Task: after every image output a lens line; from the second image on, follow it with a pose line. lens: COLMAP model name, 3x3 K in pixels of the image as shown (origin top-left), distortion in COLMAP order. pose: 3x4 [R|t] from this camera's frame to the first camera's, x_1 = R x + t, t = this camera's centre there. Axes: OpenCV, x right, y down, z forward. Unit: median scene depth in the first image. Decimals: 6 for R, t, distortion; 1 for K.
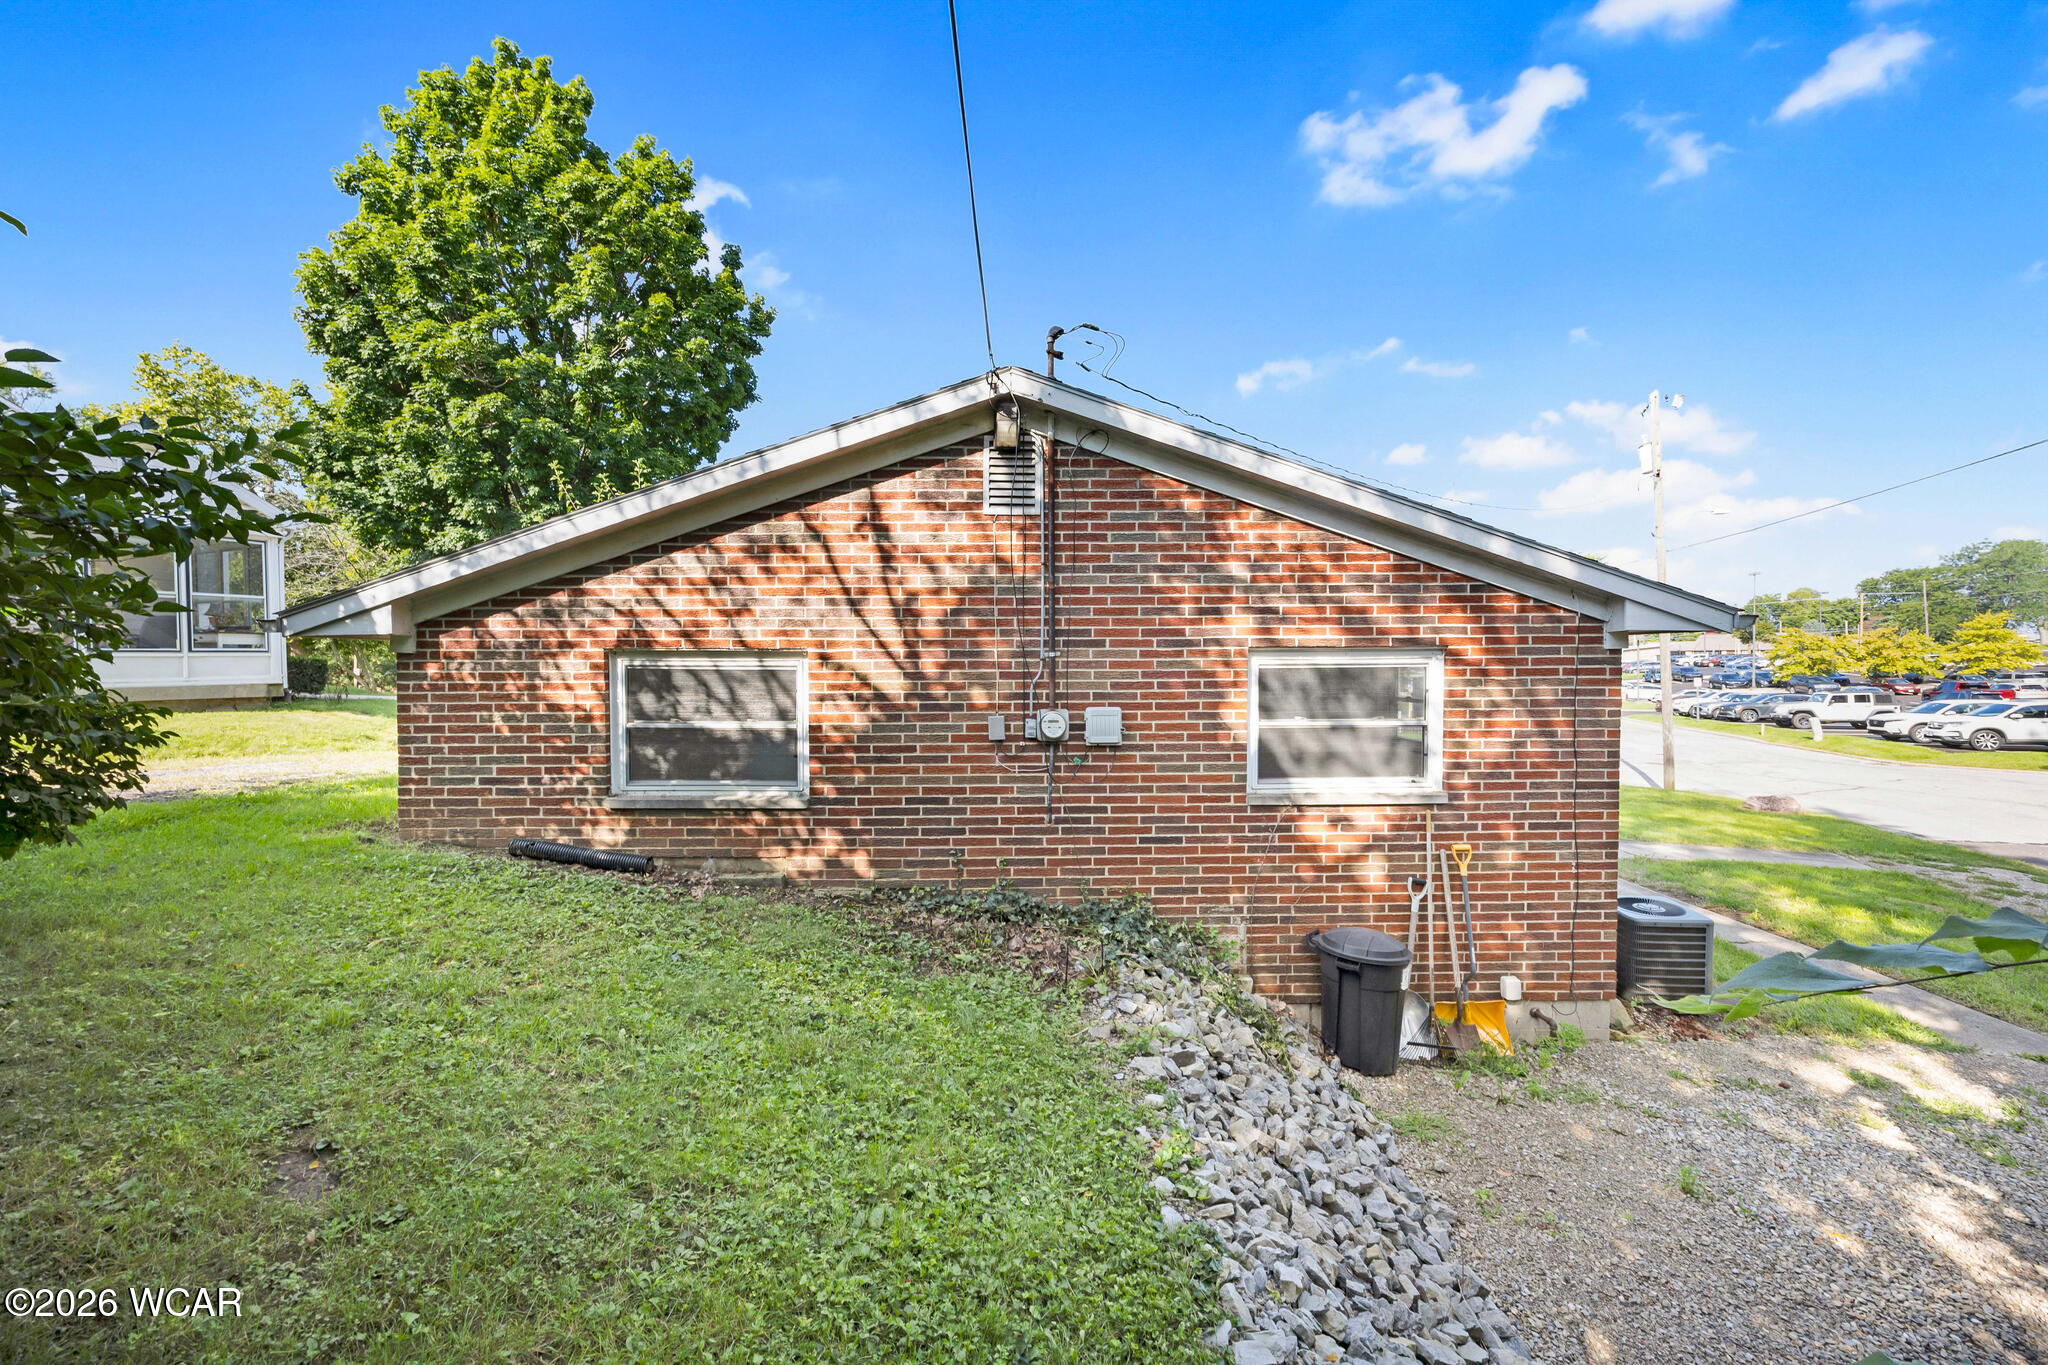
lens RADIAL K [[773.1, 0, 1022.5], [0, 773.1, 688.0], [0, 0, 1]] dist [-0.001833, -0.000088]
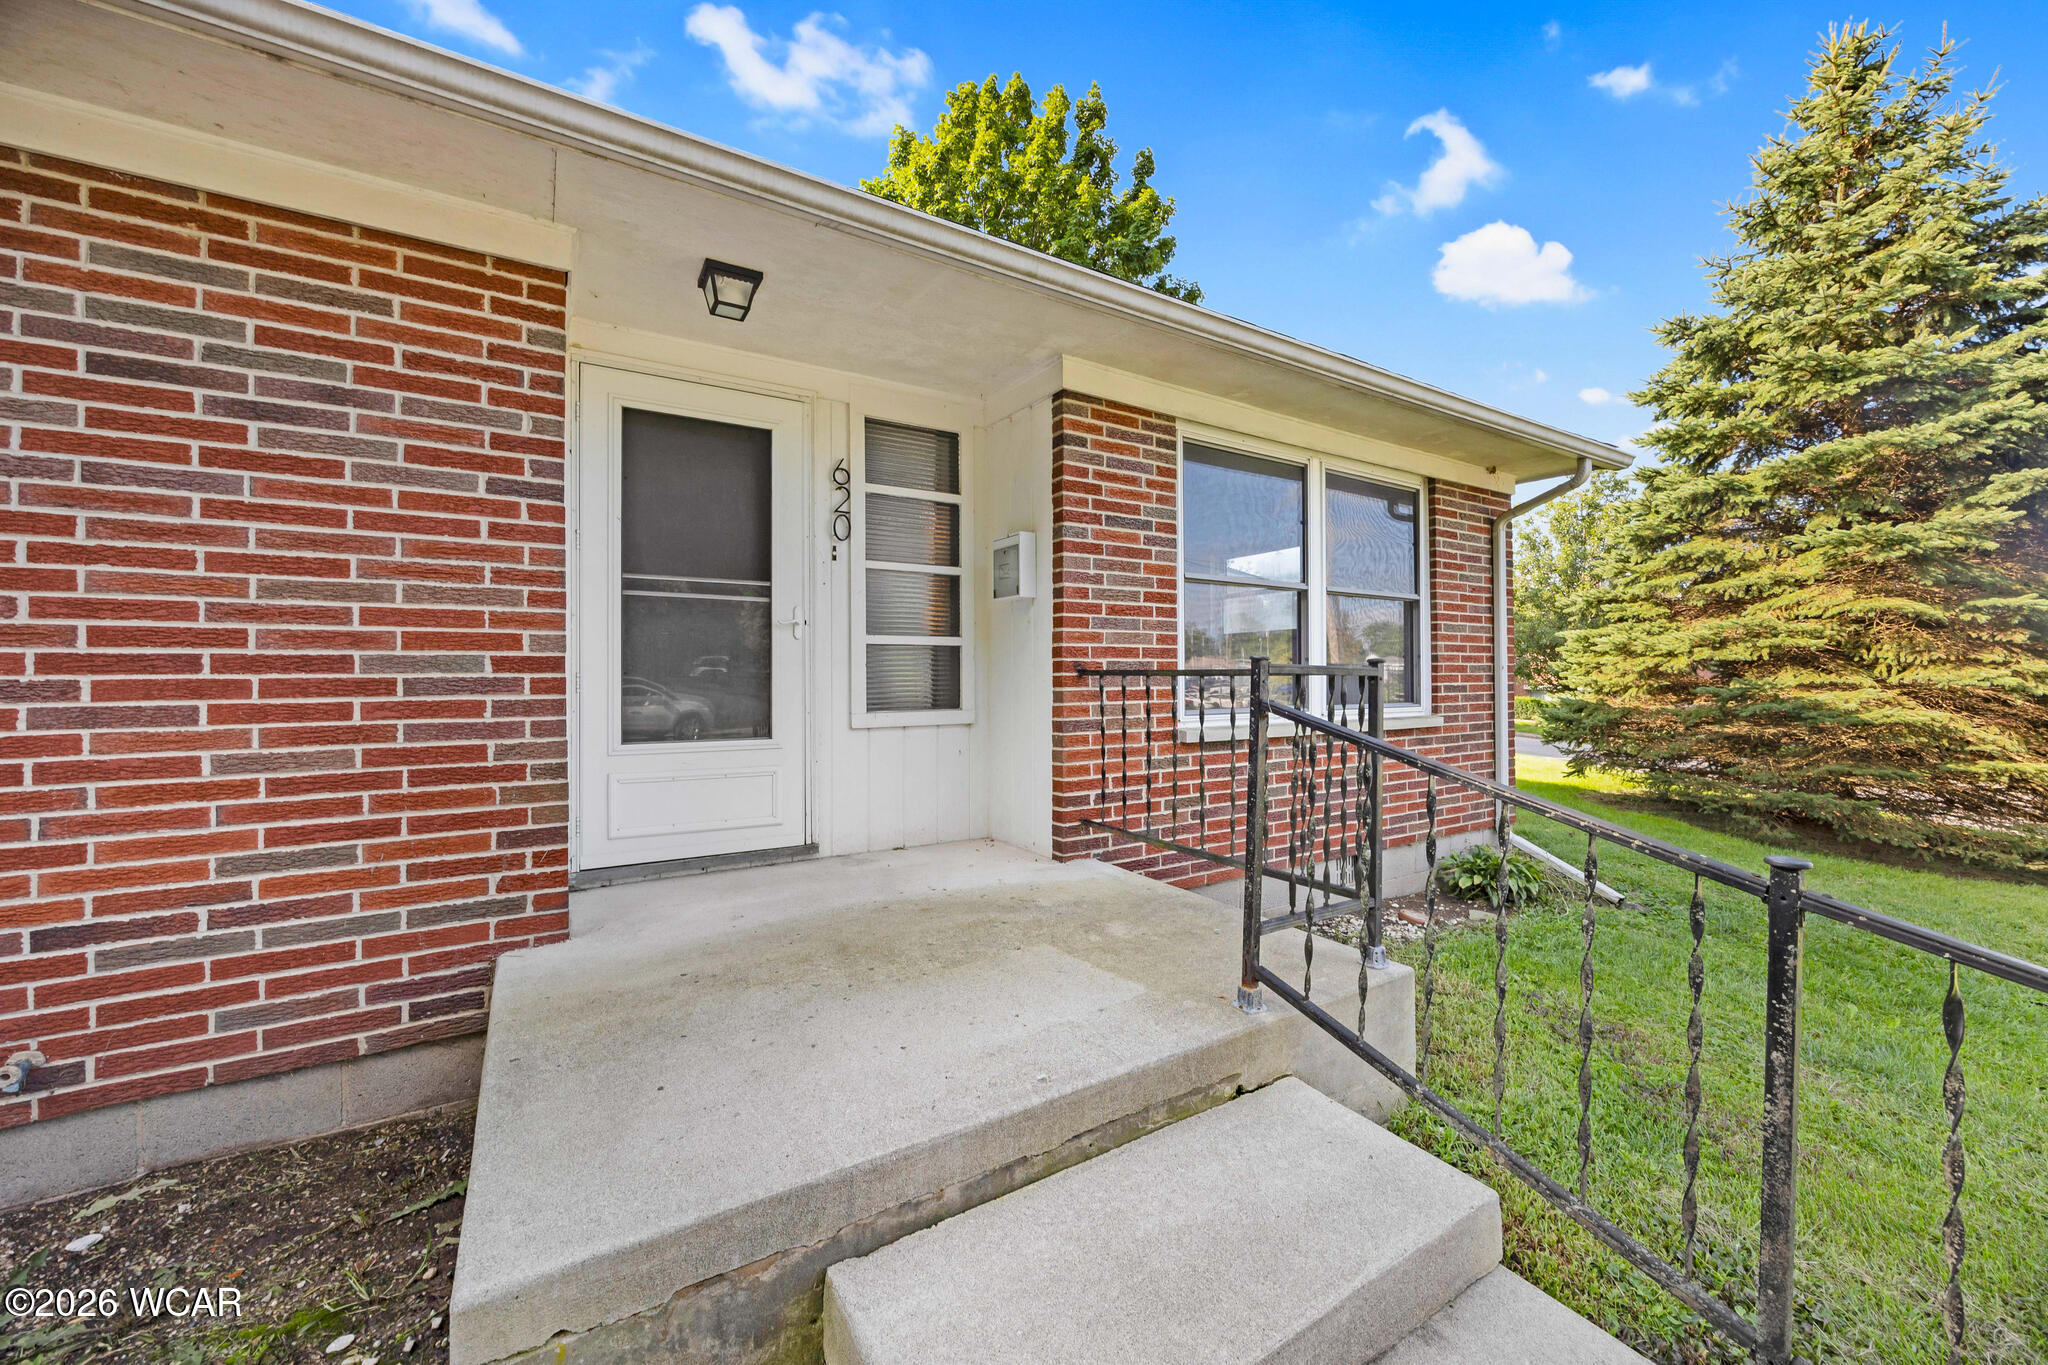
lens RADIAL K [[773.1, 0, 1018.3], [0, 773.1, 678.6], [0, 0, 1]] dist [-0.001833, -0.000088]
pose [[0.524075, 0.004453, -0.851660, 1.334904], [-0.028860, 0.999505, -0.012533, 0.164306], [0.851183, 0.031147, 0.523944, 1.989374]]
